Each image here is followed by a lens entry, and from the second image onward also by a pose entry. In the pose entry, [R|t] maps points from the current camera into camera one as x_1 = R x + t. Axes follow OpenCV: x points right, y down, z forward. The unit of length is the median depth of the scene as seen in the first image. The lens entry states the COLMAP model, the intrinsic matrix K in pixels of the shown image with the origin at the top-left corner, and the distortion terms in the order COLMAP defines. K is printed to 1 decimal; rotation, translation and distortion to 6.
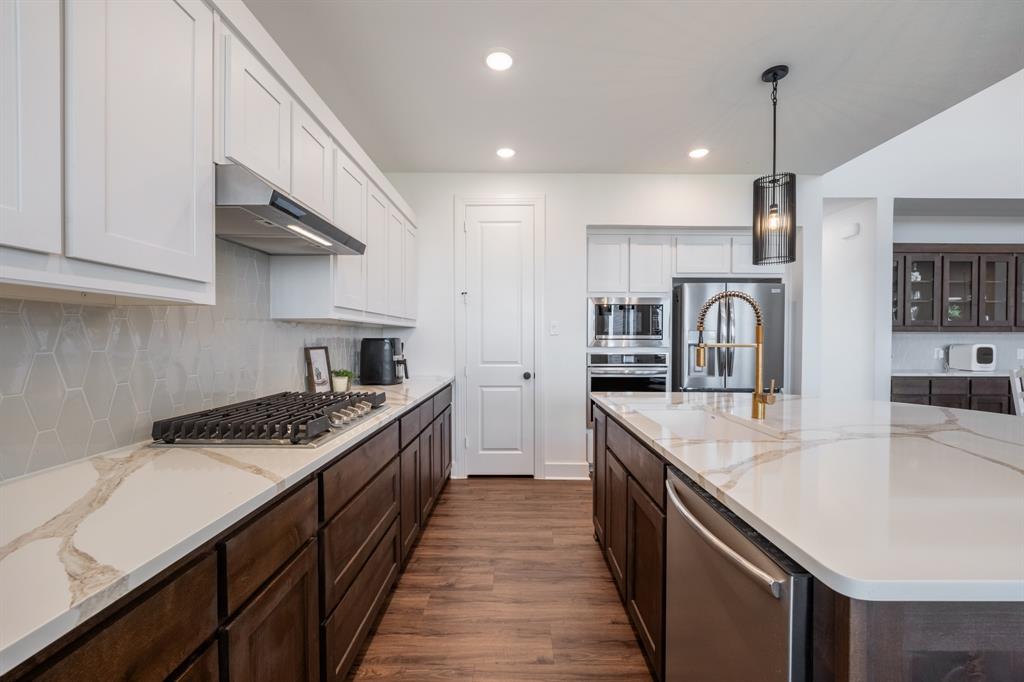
lens RADIAL K [[410.6, 0, 516.4], [0, 410.6, 342.1], [0, 0, 1]] dist [-0.011368, 0.001500]
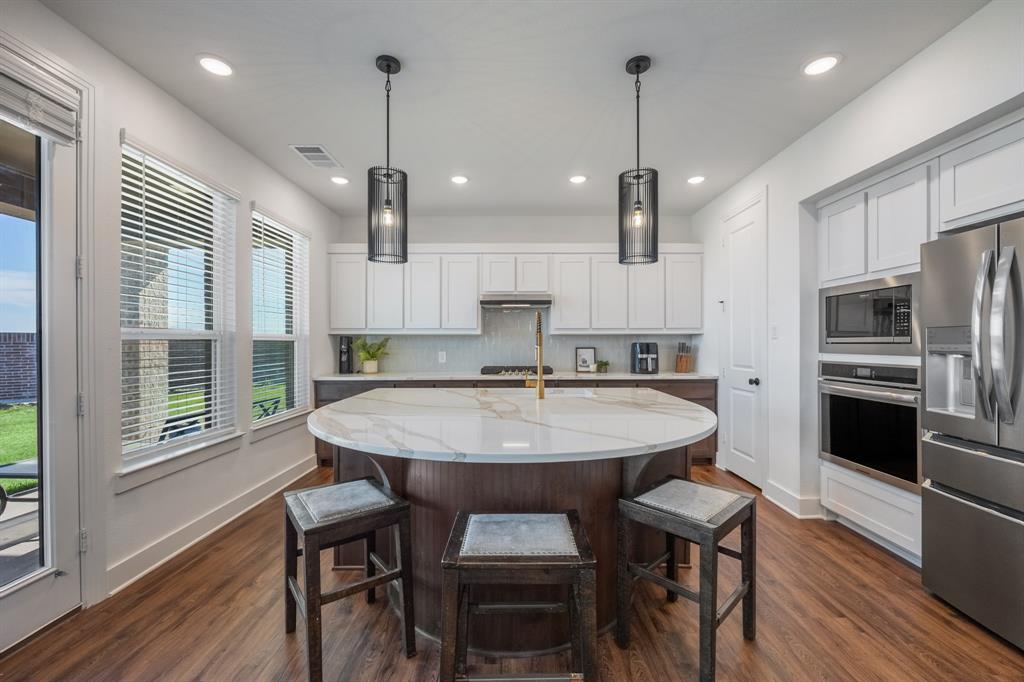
lens RADIAL K [[410.6, 0, 515.6], [0, 410.6, 342.0], [0, 0, 1]] dist [-0.011368, 0.001500]
pose [[0.010212, -0.004721, -0.999937, 0.938633], [-0.005987, 0.999971, -0.004782, -0.001945], [0.999930, 0.006036, 0.010183, 0.419298]]
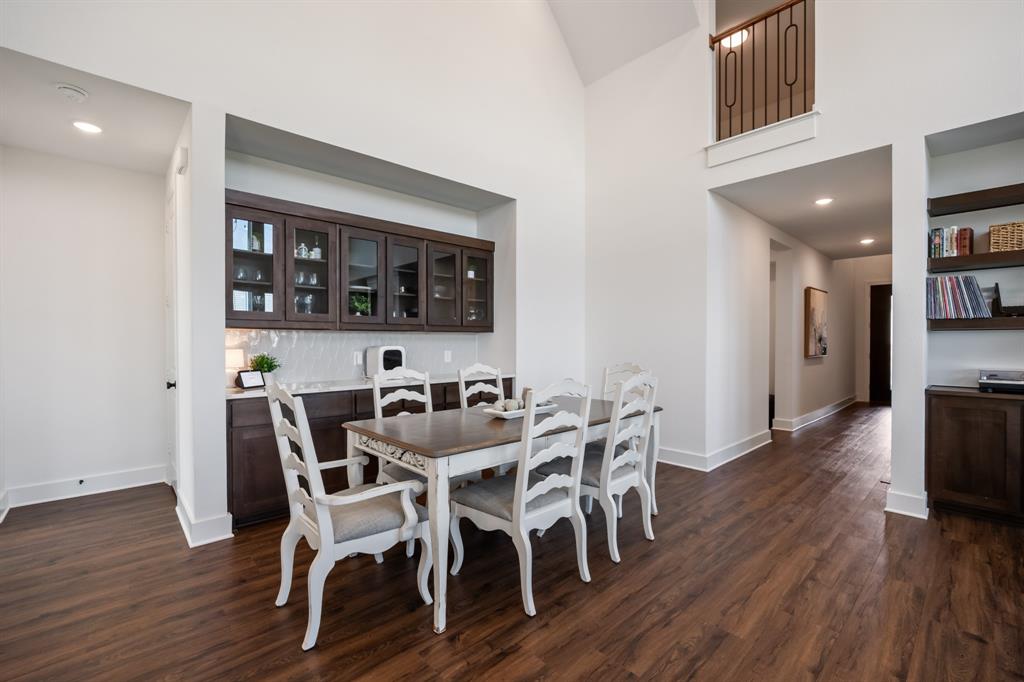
lens RADIAL K [[435.8, 0, 517.9], [0, 435.8, 346.6], [0, 0, 1]] dist [0.001136, 0.000435]
pose [[0.720644, -0.013616, 0.693172, 0.871767], [0.008532, 0.999906, 0.010771, -0.001252], [-0.693253, -0.001848, 0.720692, 0.232362]]
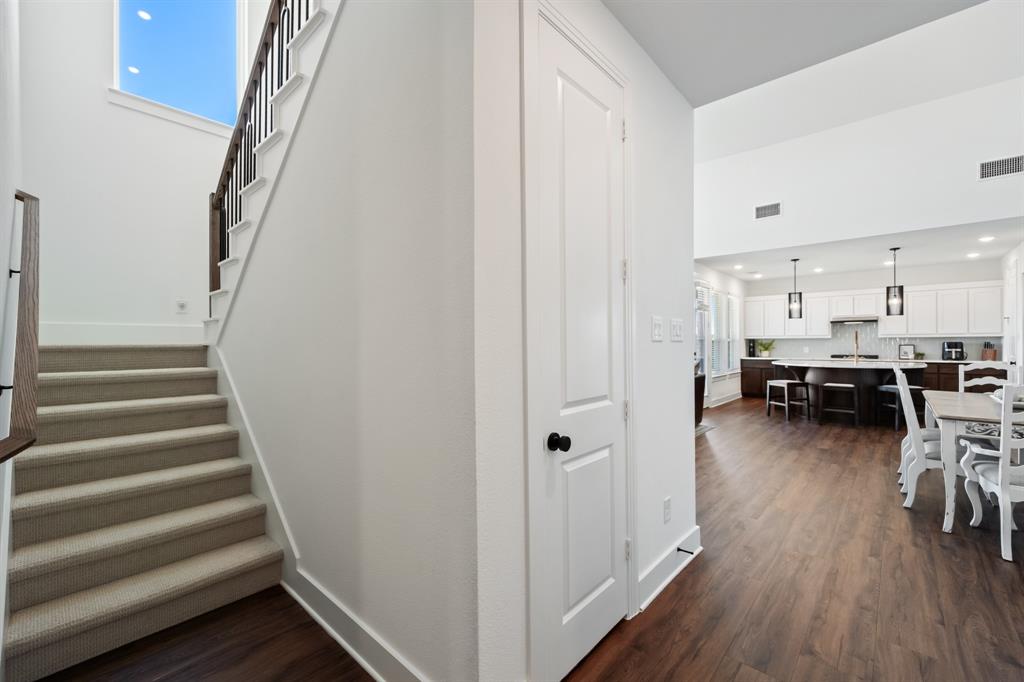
lens RADIAL K [[410.6, 0, 513.4], [0, 410.6, 346.2], [0, 0, 1]] dist [-0.011368, 0.001500]
pose [[-0.675029, 0.006334, -0.737764, 2.660073], [-0.002409, 0.999939, 0.010789, -0.003798], [0.737787, 0.009060, -0.674973, 0.565273]]
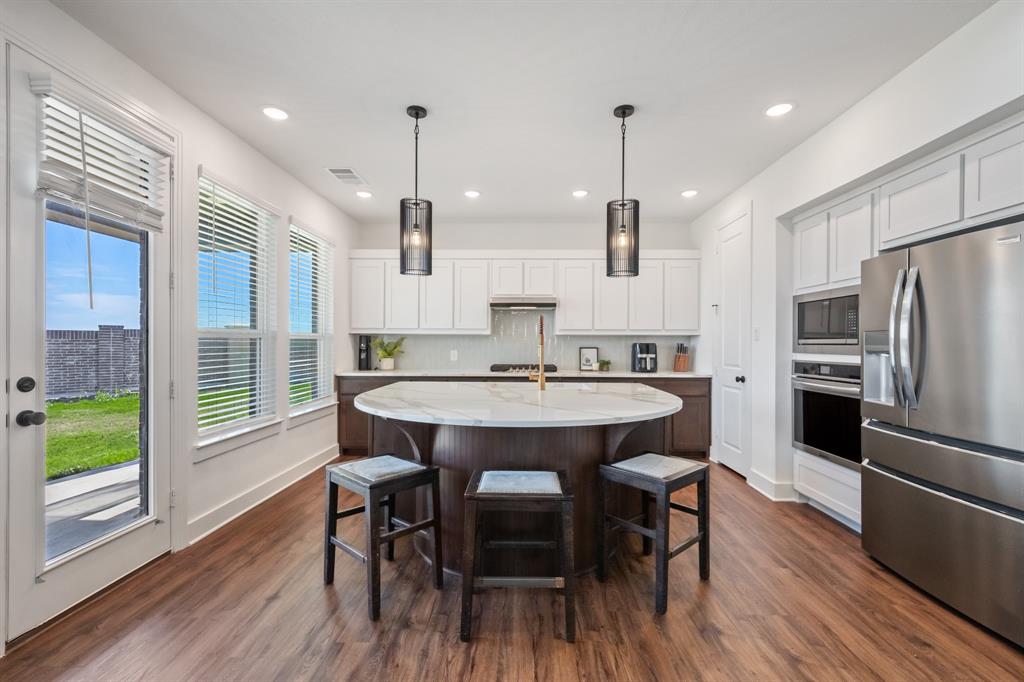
lens RADIAL K [[436.2, 0, 515.9], [0, 436.2, 341.7], [0, 0, 1]] dist [0.000468, -0.000018]
pose [[-0.011702, -0.006238, -0.999912, 1.101680], [-0.012364, 0.999905, -0.006093, 0.000676], [0.999855, 0.012292, -0.011778, 0.426250]]
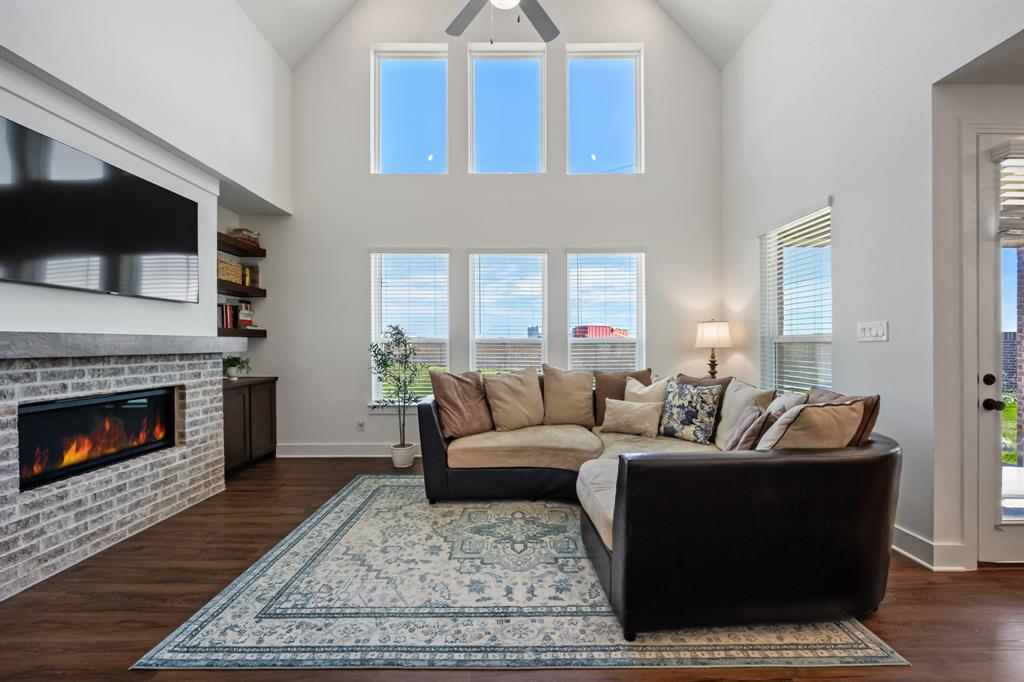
lens RADIAL K [[410.6, 0, 512.9], [0, 410.6, 344.7], [0, 0, 1]] dist [-0.011368, 0.001500]
pose [[-0.999864, -0.004800, -0.015806, 1.342680], [-0.004975, 0.999927, 0.011046, -0.003362], [0.015752, 0.011123, -0.999814, 0.473277]]
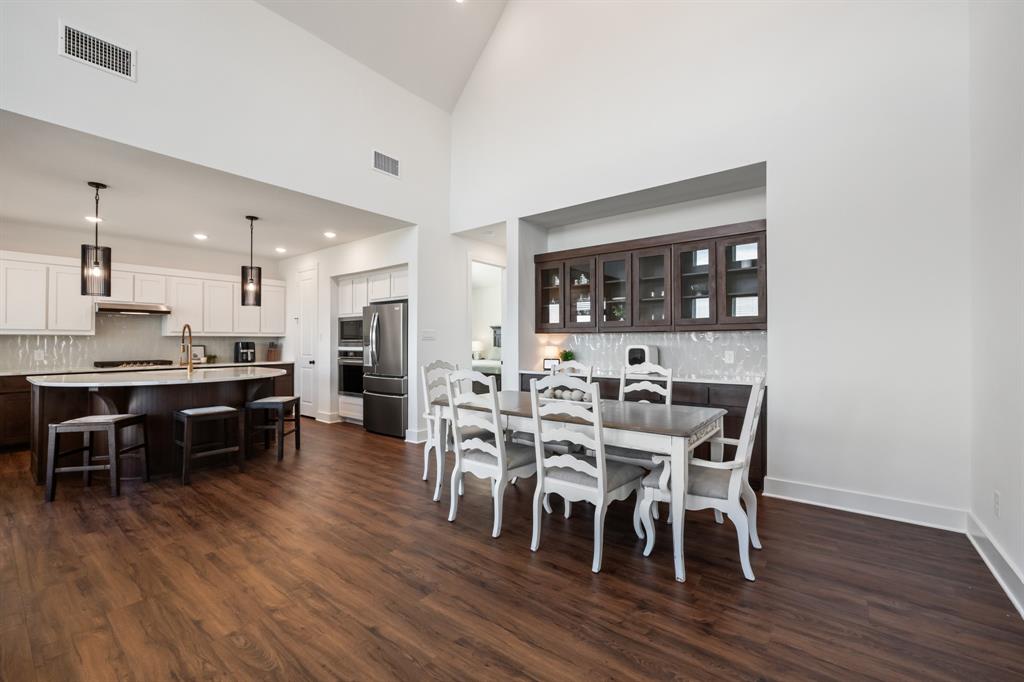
lens RADIAL K [[410.6, 0, 516.1], [0, 410.6, 339.5], [0, 0, 1]] dist [-0.011368, 0.001500]
pose [[0.805489, -0.008812, -0.592545, 1.791271], [0.001027, 0.999909, -0.013474, 0.006180], [0.592610, 0.010244, 0.805425, 0.058901]]
